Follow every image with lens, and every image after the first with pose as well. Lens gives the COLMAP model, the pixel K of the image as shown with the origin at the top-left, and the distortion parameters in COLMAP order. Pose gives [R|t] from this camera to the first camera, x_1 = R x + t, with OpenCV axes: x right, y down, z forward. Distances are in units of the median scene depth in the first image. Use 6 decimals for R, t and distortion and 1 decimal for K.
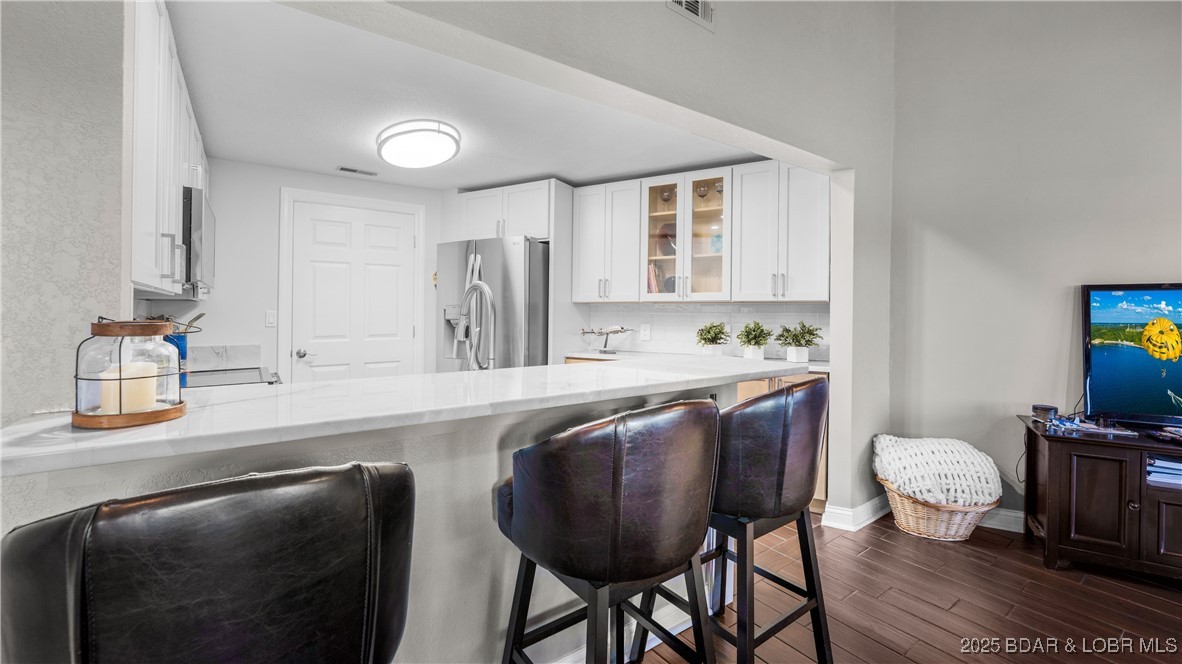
lens RADIAL K [[475.3, 0, 584.0], [0, 475.3, 317.7], [0, 0, 1]] dist [-0.002647, 0.002623]
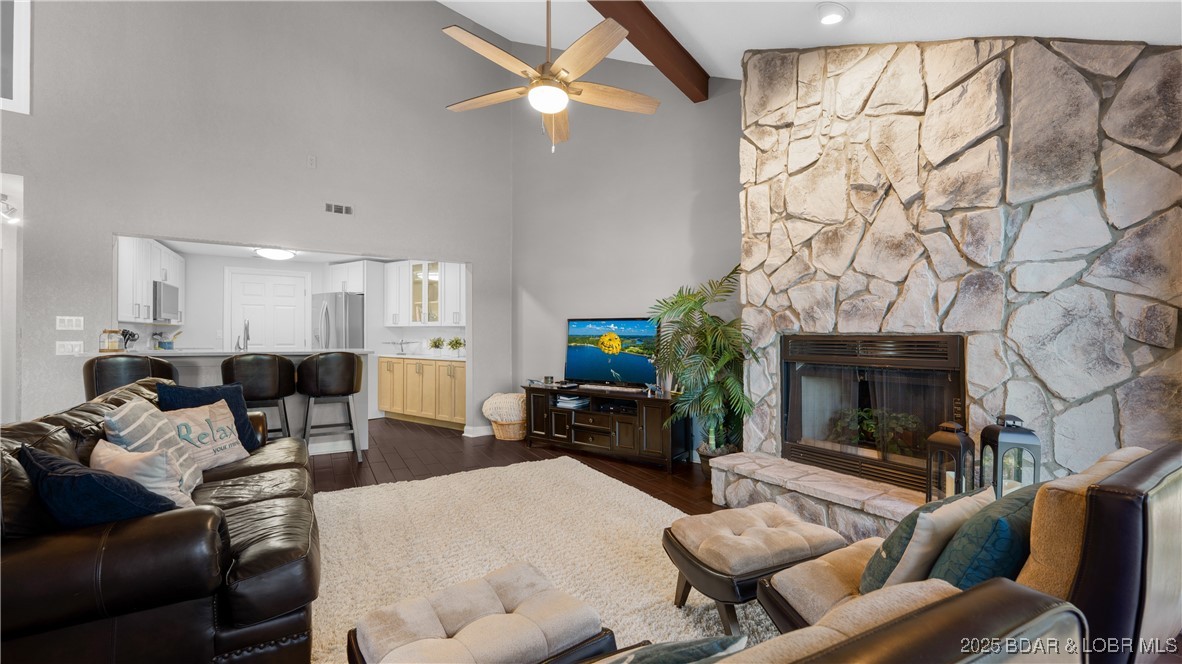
lens RADIAL K [[475.3, 0, 589.8], [0, 475.3, 339.9], [0, 0, 1]] dist [-0.002647, 0.002623]
pose [[0.995905, -0.002297, -0.090378, 1.952044], [0.002252, 0.999997, -0.000605, 0.044721], [0.090379, 0.000399, 0.995907, -1.498204]]
